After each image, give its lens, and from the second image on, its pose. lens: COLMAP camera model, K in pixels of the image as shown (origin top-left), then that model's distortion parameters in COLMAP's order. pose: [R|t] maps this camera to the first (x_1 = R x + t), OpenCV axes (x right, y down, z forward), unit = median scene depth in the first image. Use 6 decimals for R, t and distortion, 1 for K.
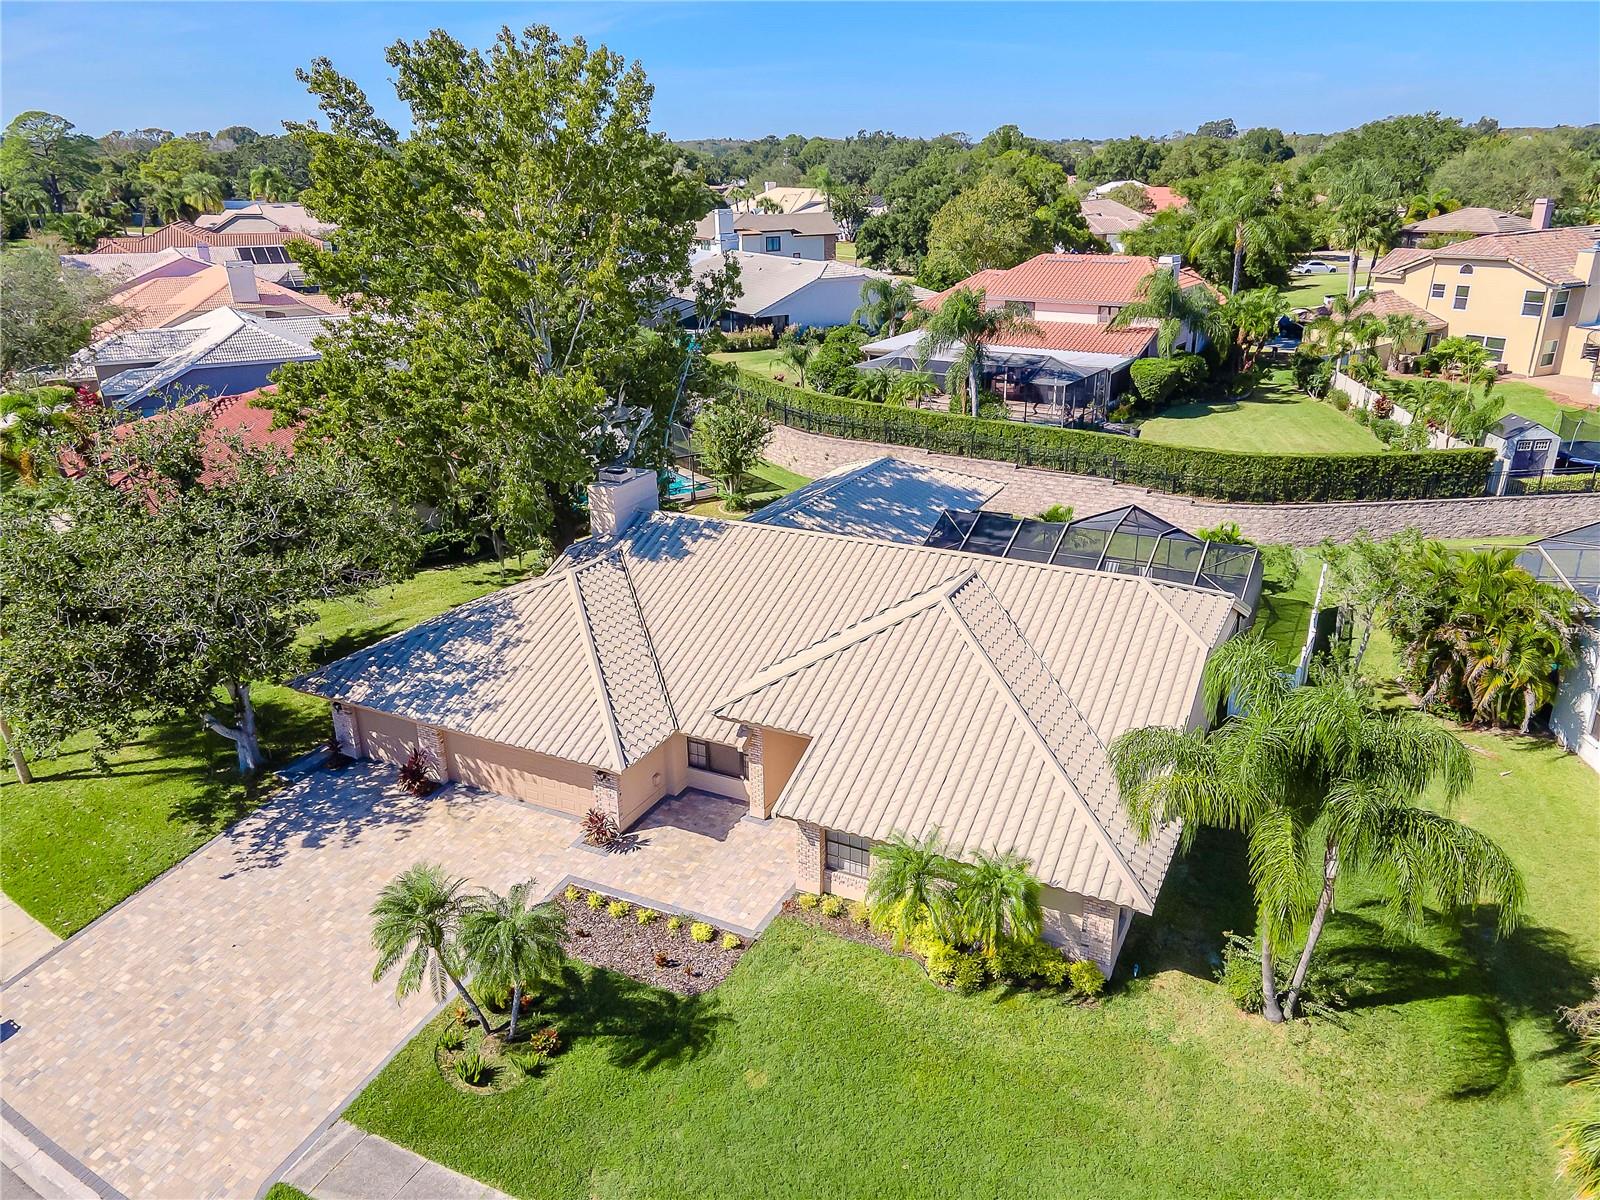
lens RADIAL K [[1160.6, 0, 800.0], [0, 1160.6, 600.0], [0, 0, 1]] dist [0.024472, 0.047339]
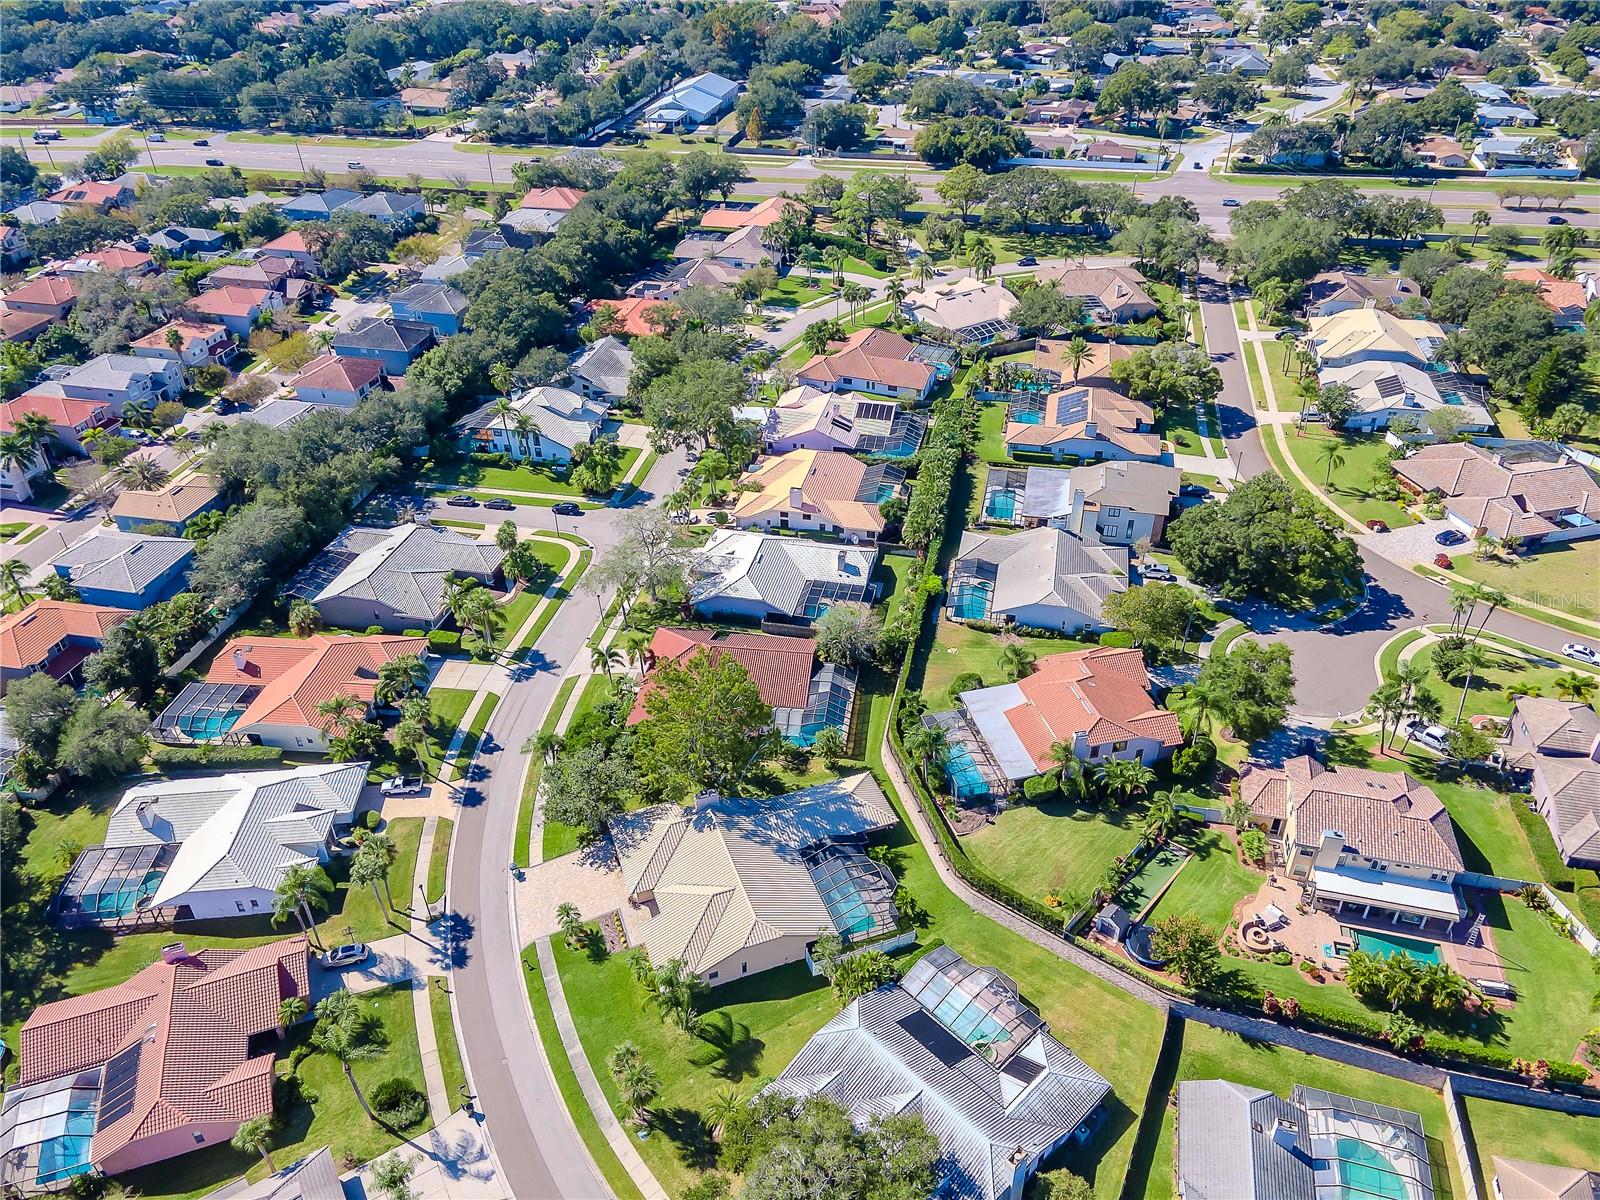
lens RADIAL K [[1160.6, 0, 800.0], [0, 1160.6, 600.0], [0, 0, 1]] dist [0.024472, 0.047339]
pose [[0.737222, 0.379629, -0.558915, 1.983704], [-0.243743, 0.920953, 0.304032, -1.999175], [0.630154, -0.087907, 0.771478, -1.546510]]
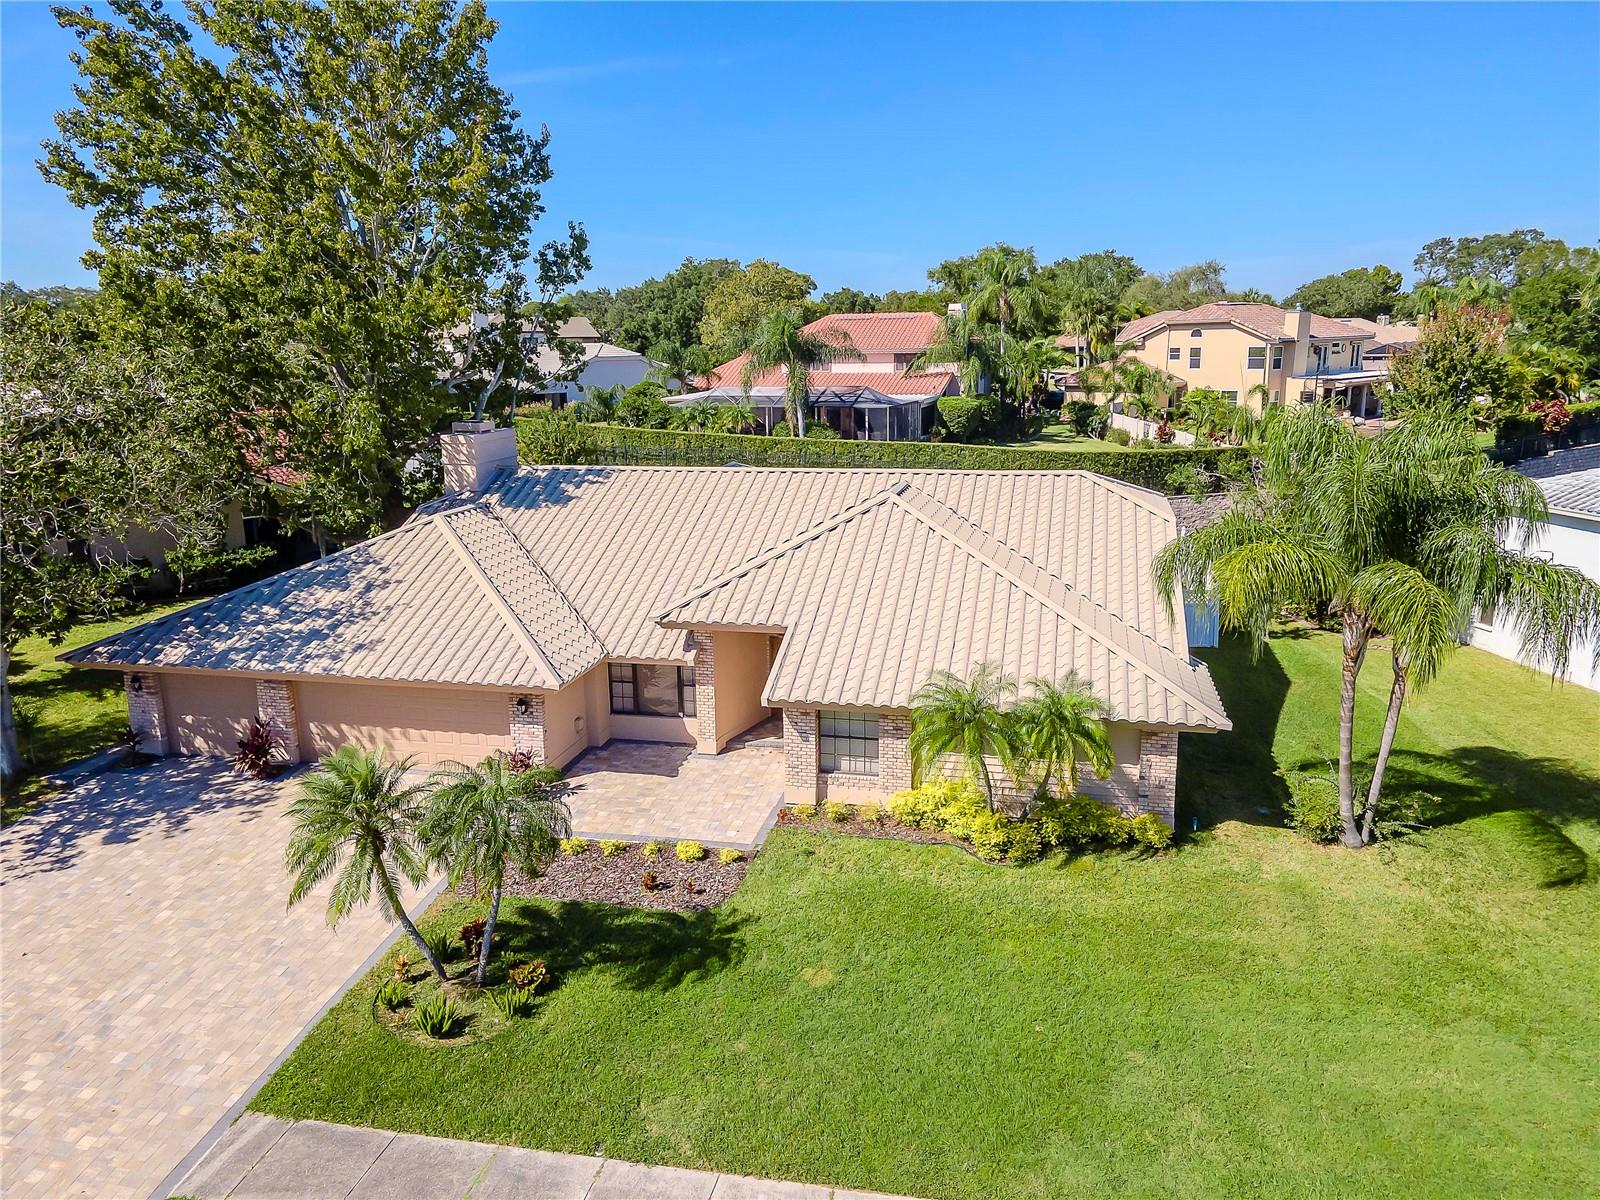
lens RADIAL K [[1160.6, 0, 800.0], [0, 1160.6, 600.0], [0, 0, 1]] dist [0.024472, 0.047339]
pose [[0.970109, -0.051650, 0.237108, -0.161825], [0.085468, 0.987202, -0.134641, 0.191669], [-0.227119, 0.150882, 0.962108, 0.148922]]
